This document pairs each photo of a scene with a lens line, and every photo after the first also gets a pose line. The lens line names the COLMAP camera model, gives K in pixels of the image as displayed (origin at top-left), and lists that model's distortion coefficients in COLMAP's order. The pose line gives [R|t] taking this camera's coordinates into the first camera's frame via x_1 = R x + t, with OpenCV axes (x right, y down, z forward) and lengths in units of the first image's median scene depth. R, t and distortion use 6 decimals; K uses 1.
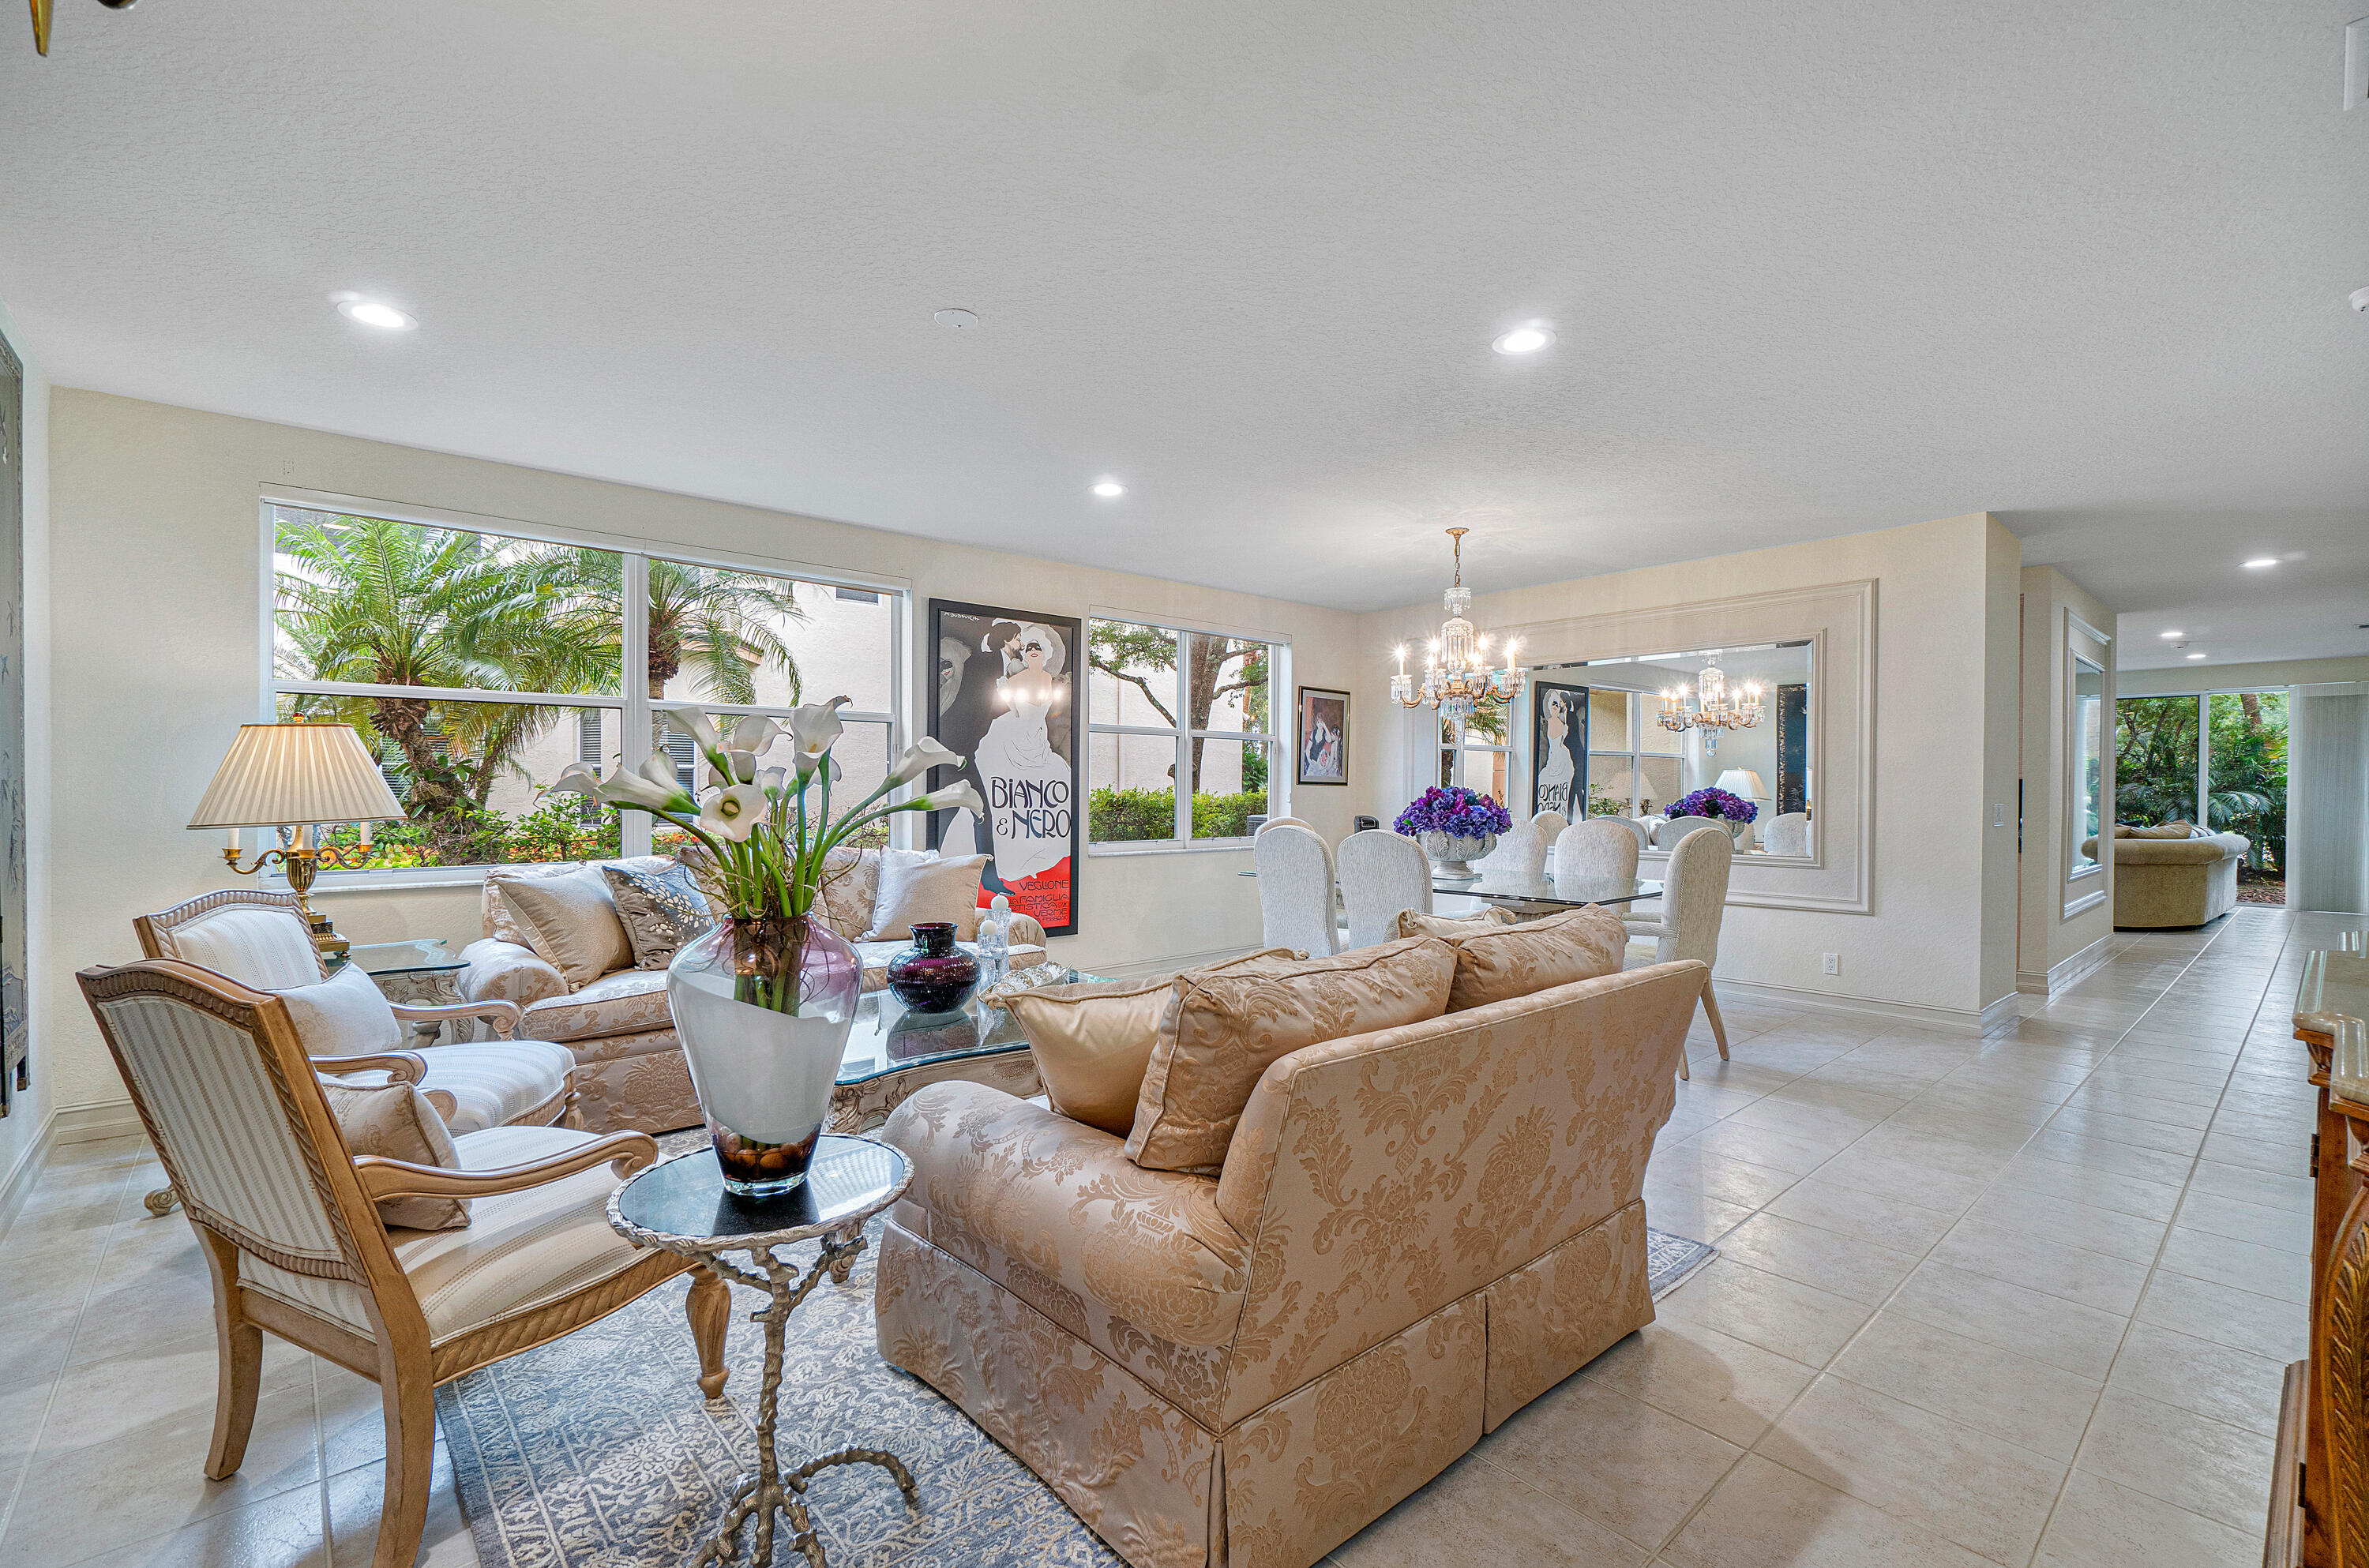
lens RADIAL K [[1027.9, 0, 1158.8], [0, 1027.9, 804.2], [0, 0, 1]] dist [-0.009365, 0.002970]
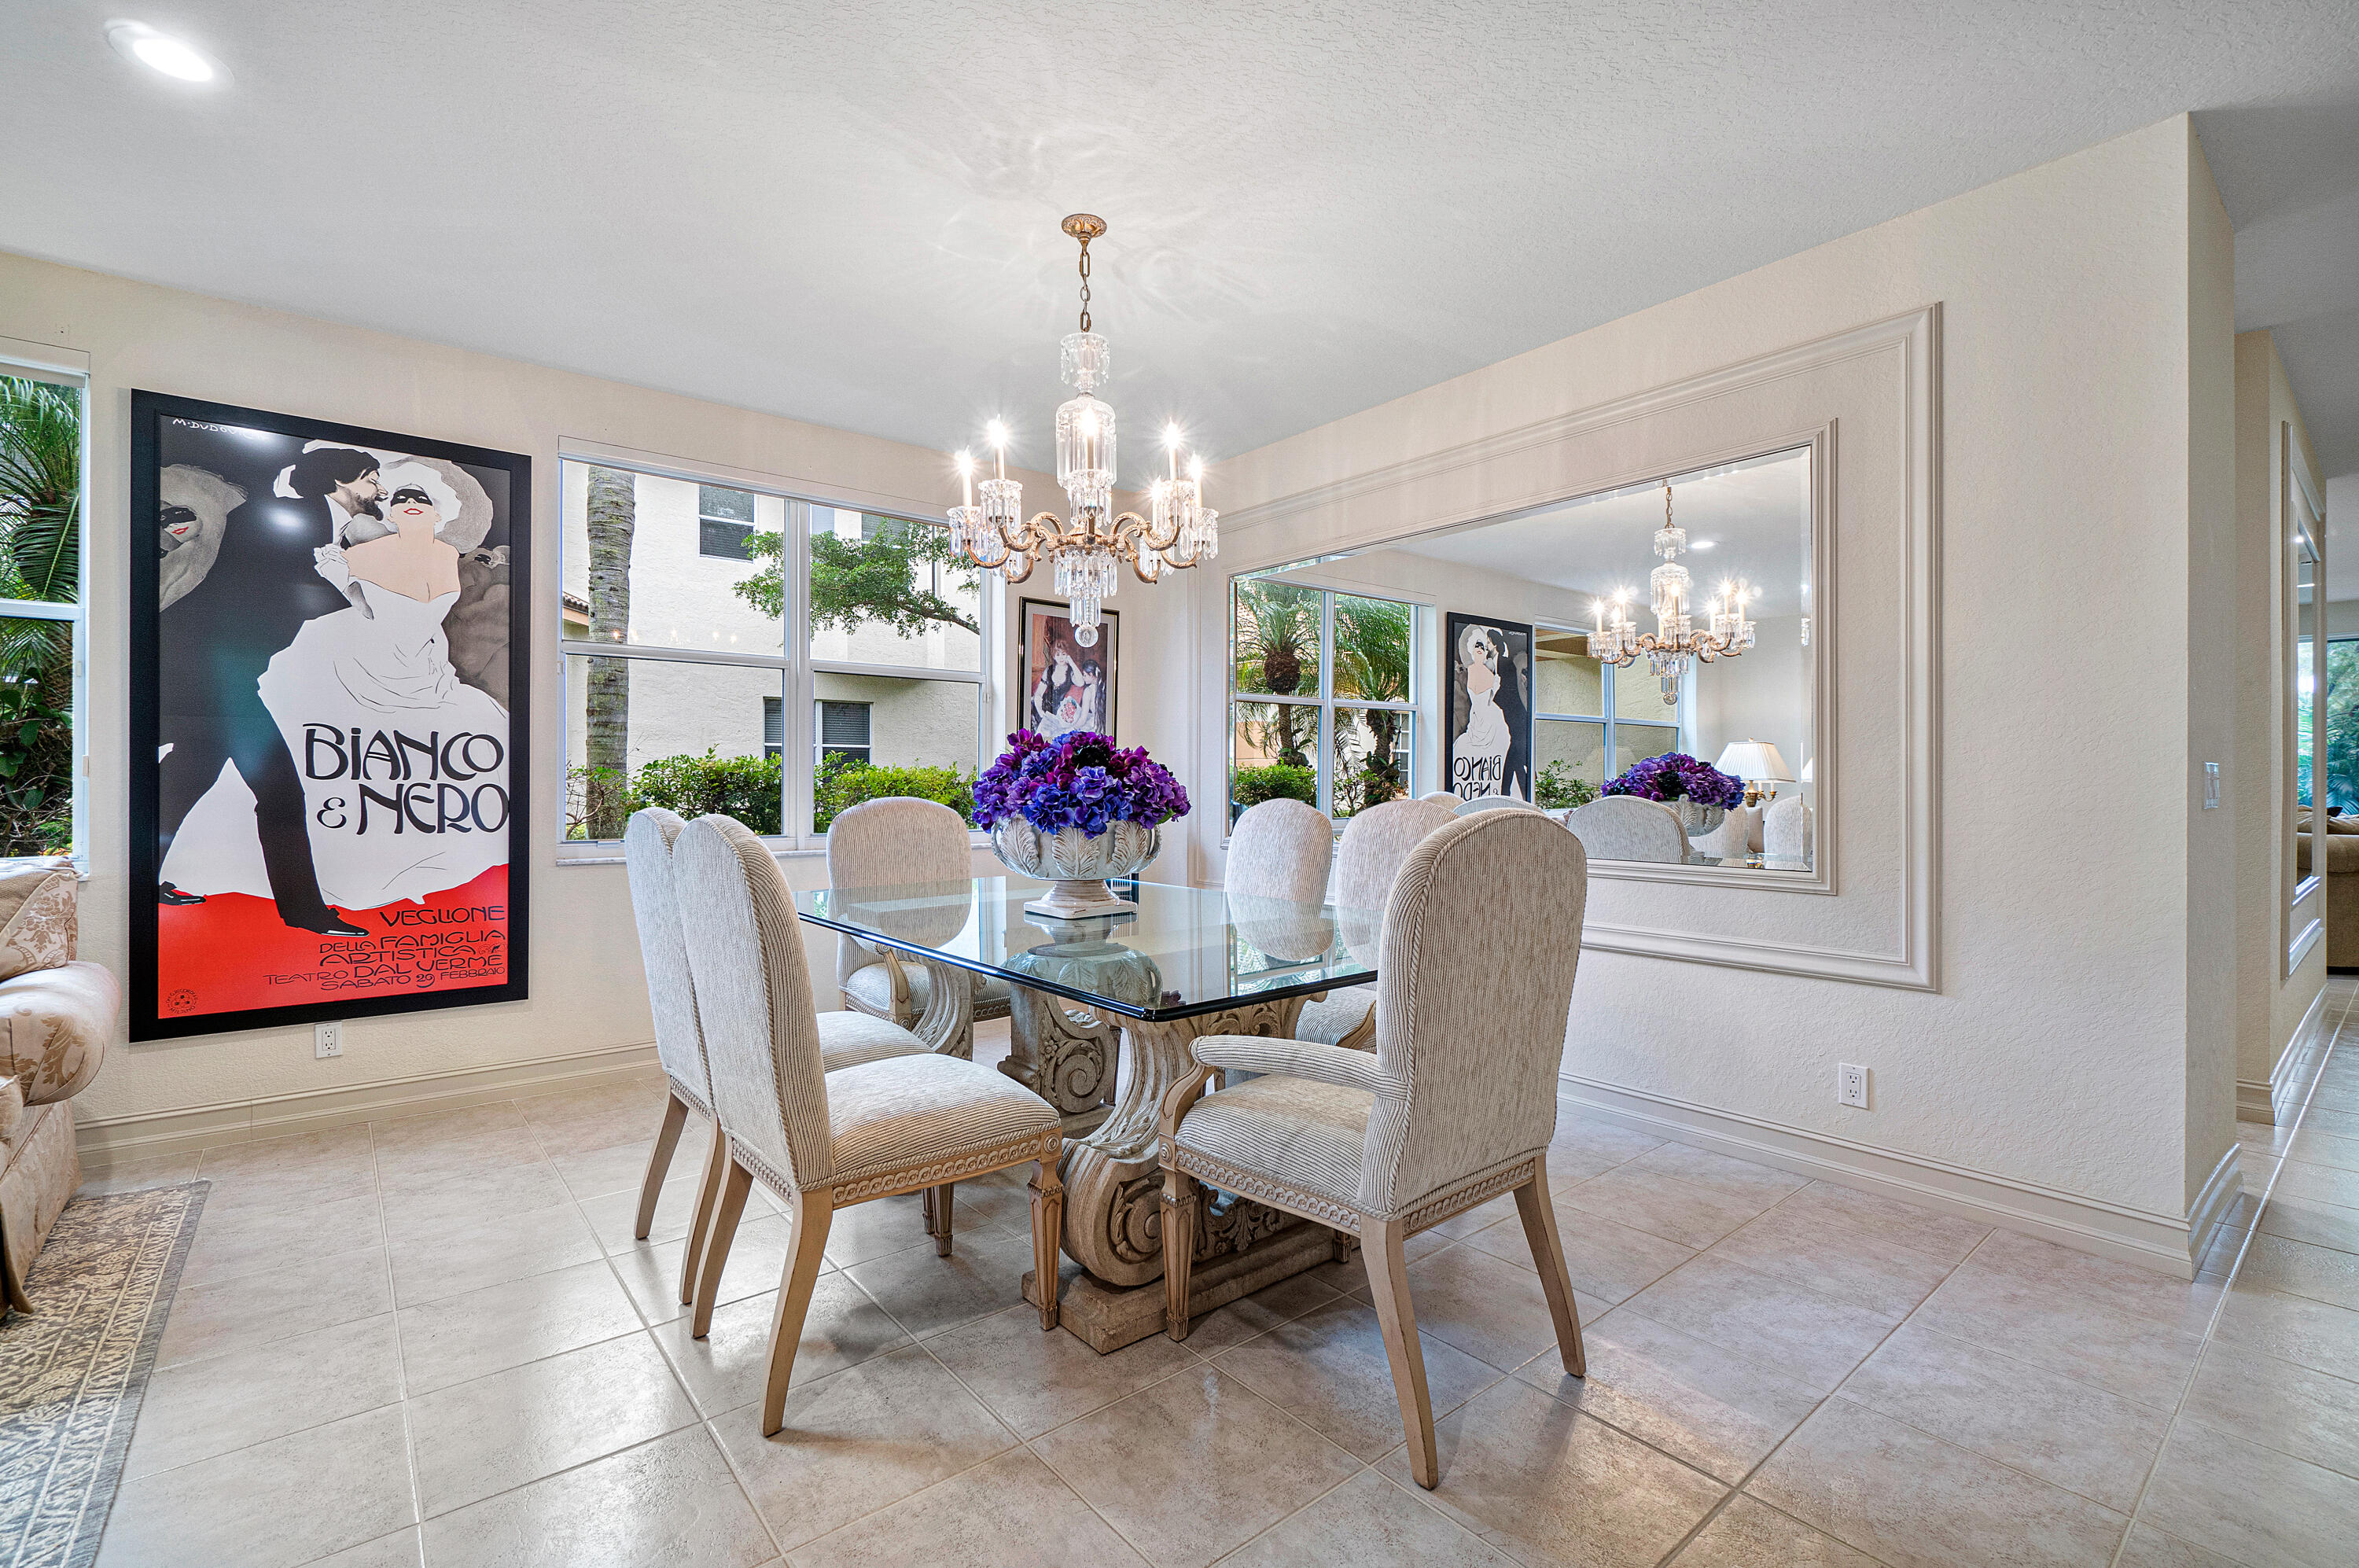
lens RADIAL K [[1023.7, 0, 1162.6], [0, 1023.7, 786.1], [0, 0, 1]] dist [-0.009365, 0.002970]
pose [[0.999325, -0.001896, -0.036690, 0.310213], [0.001518, 0.999946, -0.010317, 0.013172], [0.036708, 0.010254, 0.999273, 0.448041]]
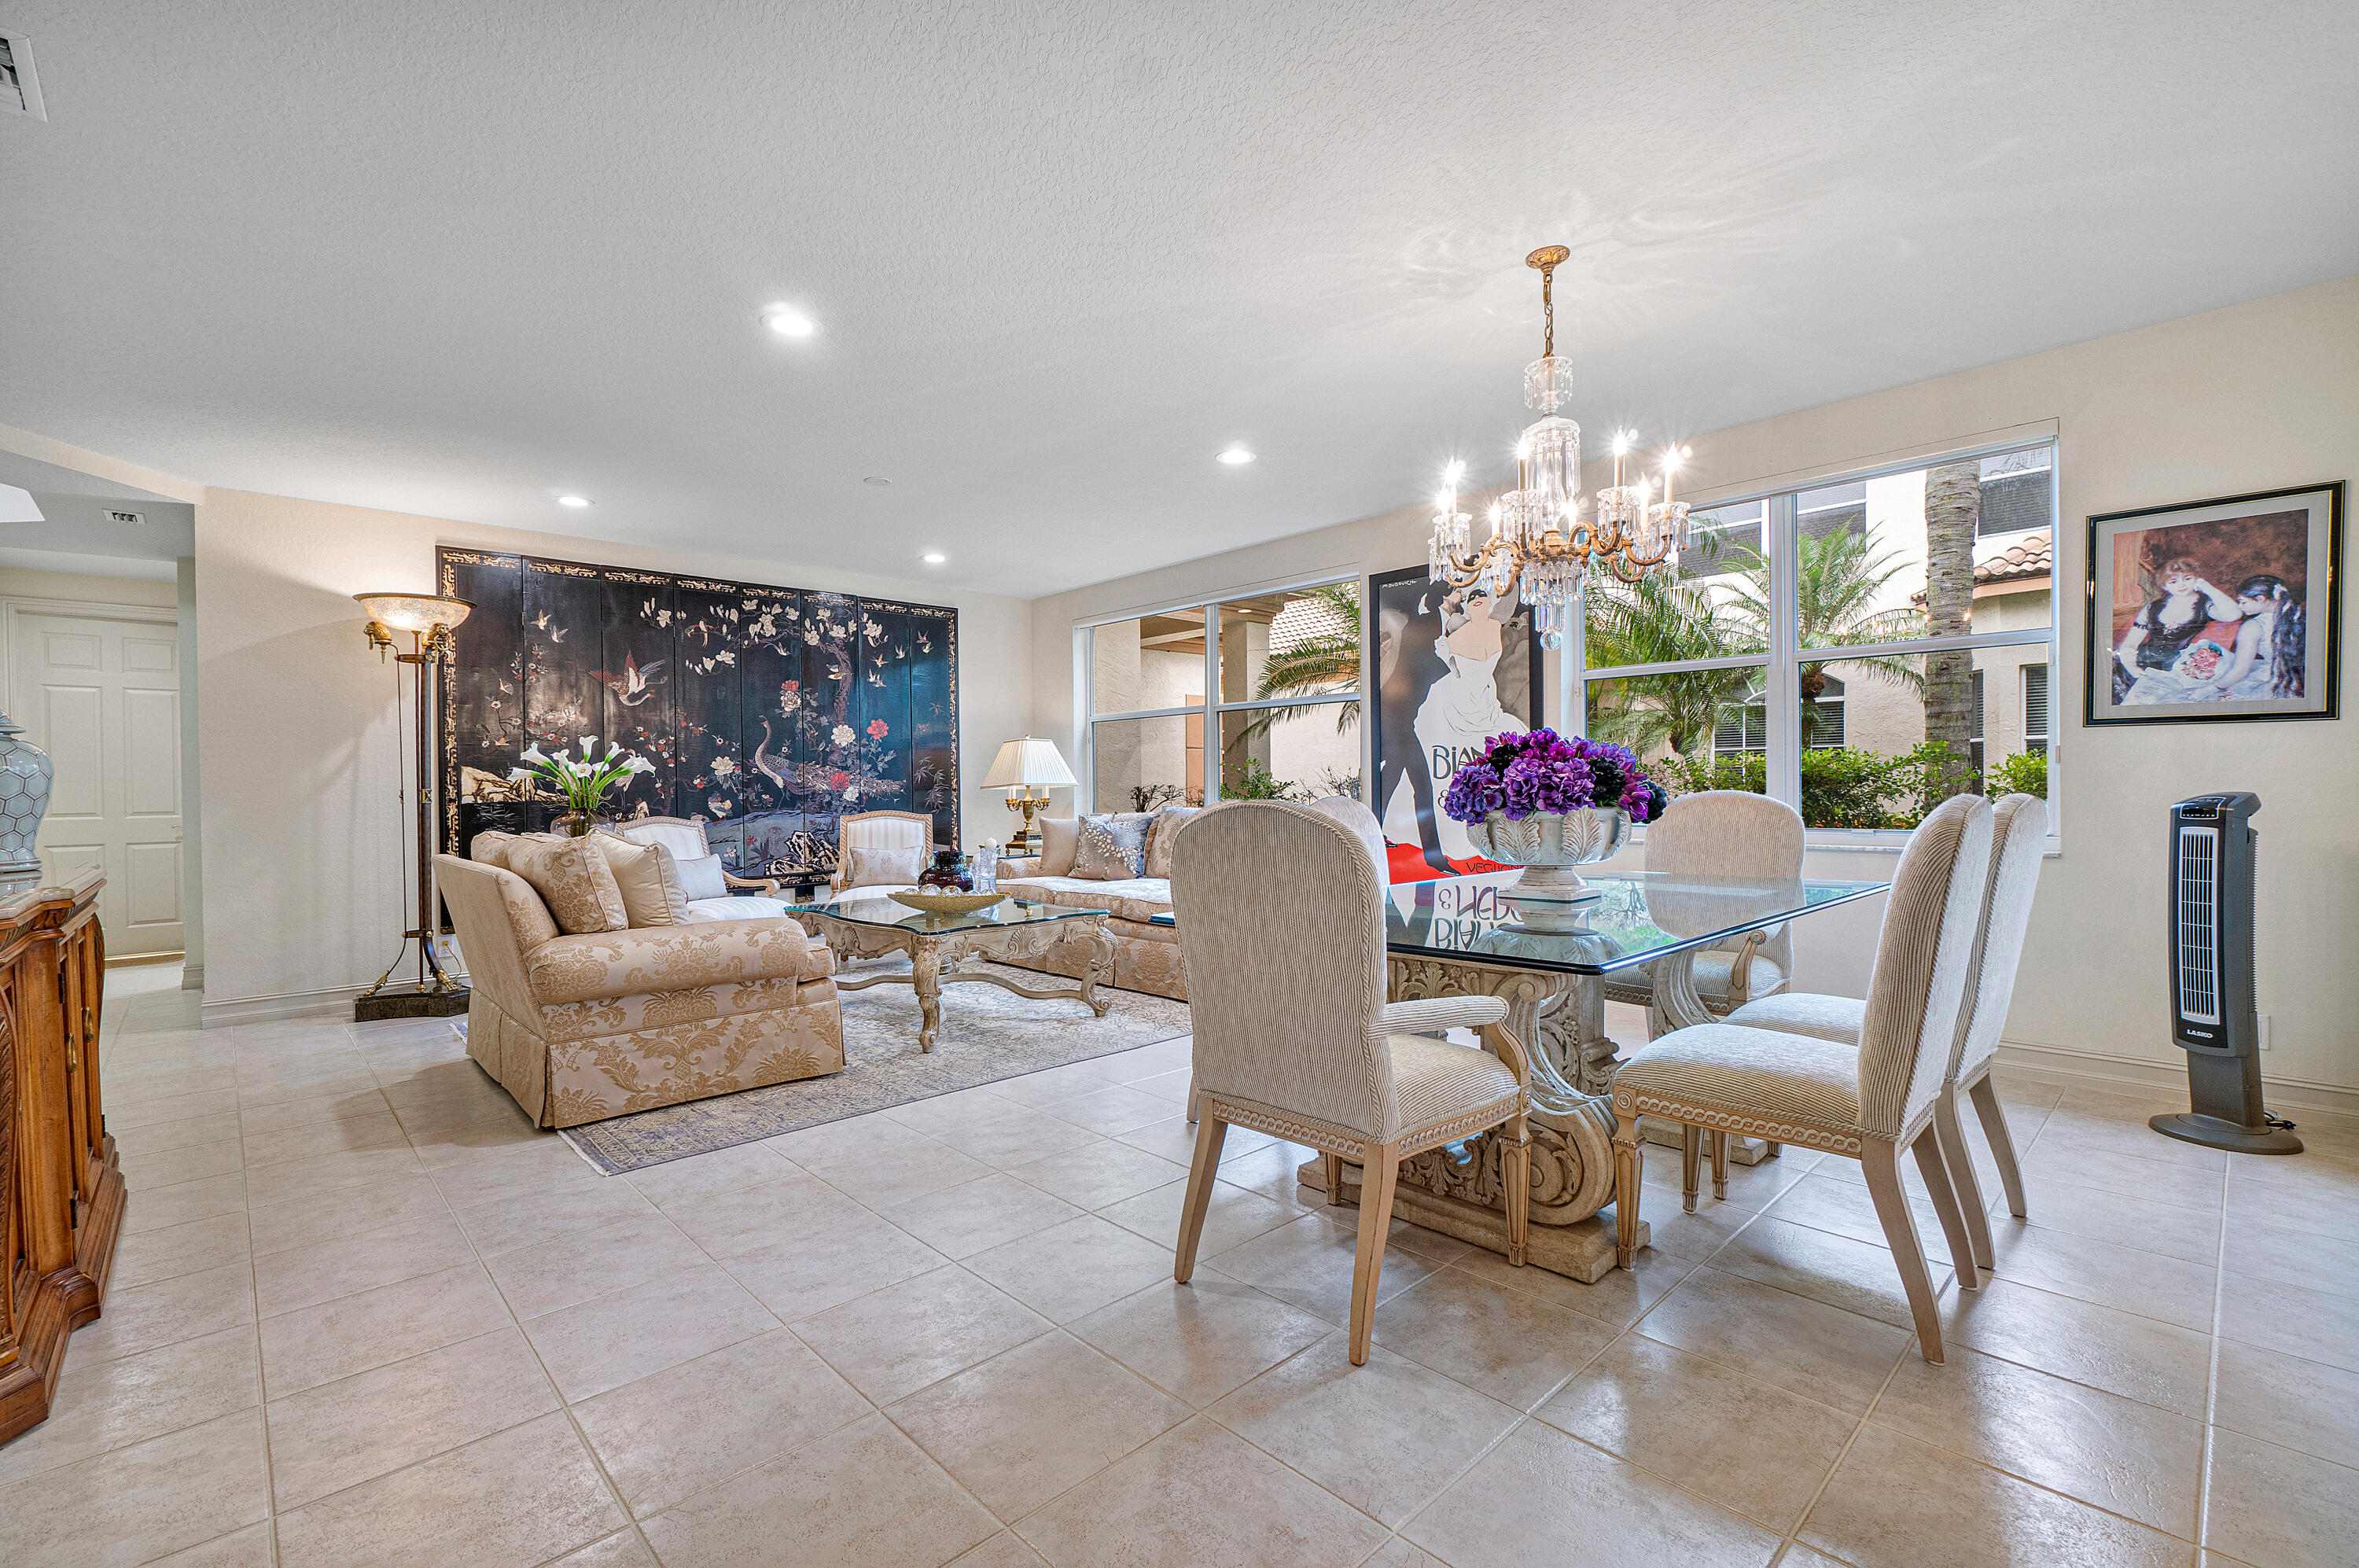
lens RADIAL K [[1023.7, 0, 1162.8], [0, 1023.7, 807.8], [0, 0, 1]] dist [-0.009365, 0.002970]
pose [[0.036834, 0.017983, -0.999160, 0.732633], [0.000043, 0.999838, 0.017996, 0.012606], [0.999321, -0.000705, 0.036827, 0.692256]]
